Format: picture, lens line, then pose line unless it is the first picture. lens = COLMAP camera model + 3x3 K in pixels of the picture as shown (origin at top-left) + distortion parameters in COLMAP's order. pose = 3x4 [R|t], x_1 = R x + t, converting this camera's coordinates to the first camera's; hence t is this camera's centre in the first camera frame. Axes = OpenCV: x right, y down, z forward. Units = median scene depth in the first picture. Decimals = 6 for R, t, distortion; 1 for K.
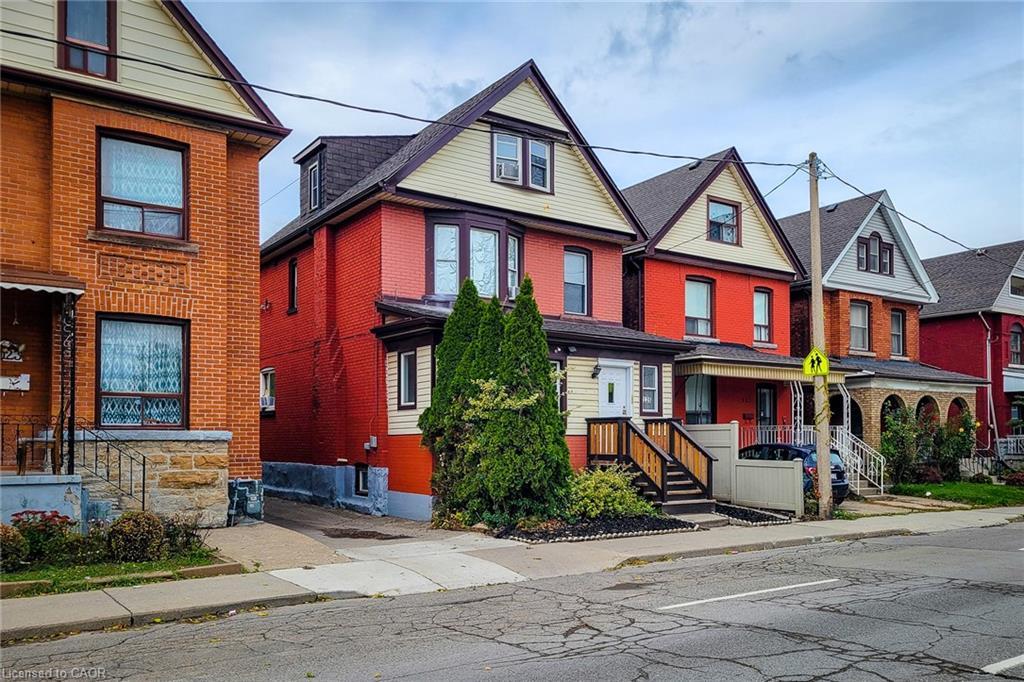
lens RADIAL K [[816.2, 0, 512.1], [0, 816.2, 432.0], [0, 0, 1]] dist [0.006773, 0.005771]
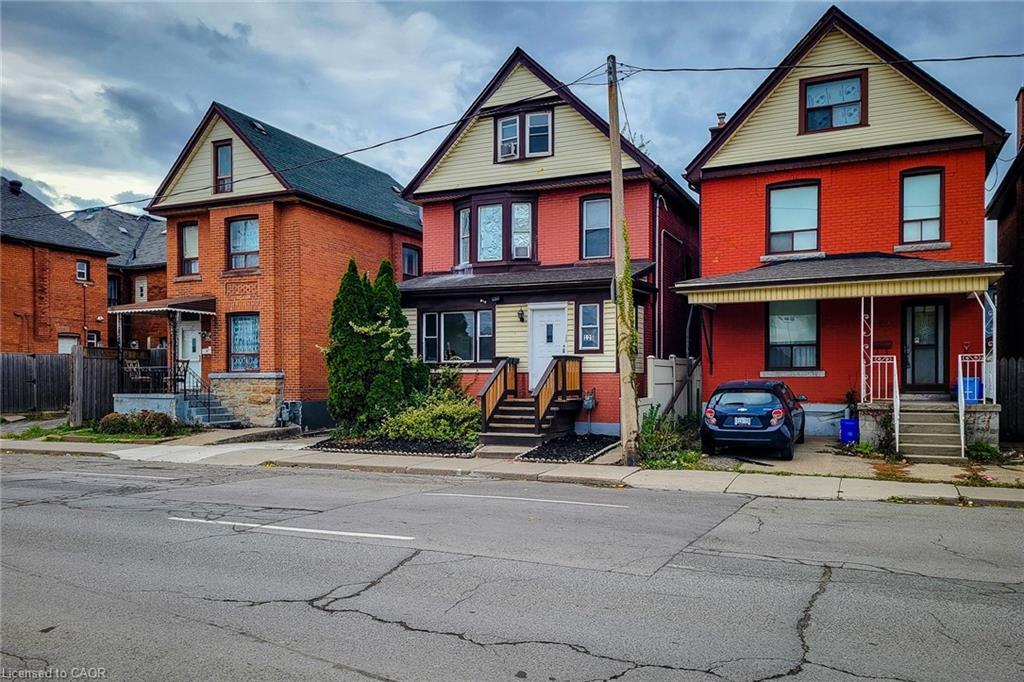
lens RADIAL K [[749.3, 0, 509.2], [0, 749.3, 386.6], [0, 0, 1]] dist [0.027628, -0.001753]
pose [[0.513600, 0.008649, -0.857986, 0.952381], [0.011882, 0.999782, 0.017192, 0.004957], [0.857947, -0.019024, 0.513385, 0.443918]]
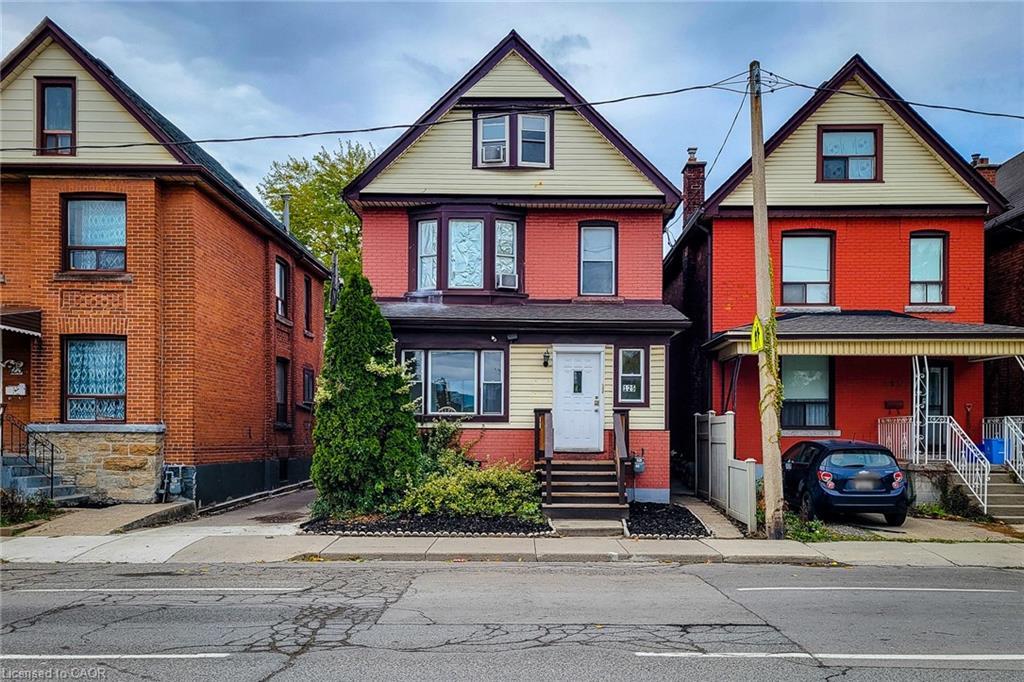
lens RADIAL K [[840.7, 0, 514.7], [0, 840.7, 433.4], [0, 0, 1]] dist [0.032981, -0.014479]
pose [[0.819236, 0.004188, -0.573441, 0.598185], [0.000499, 0.999968, 0.008016, 0.001443], [0.573456, -0.006853, 0.819208, 0.202881]]
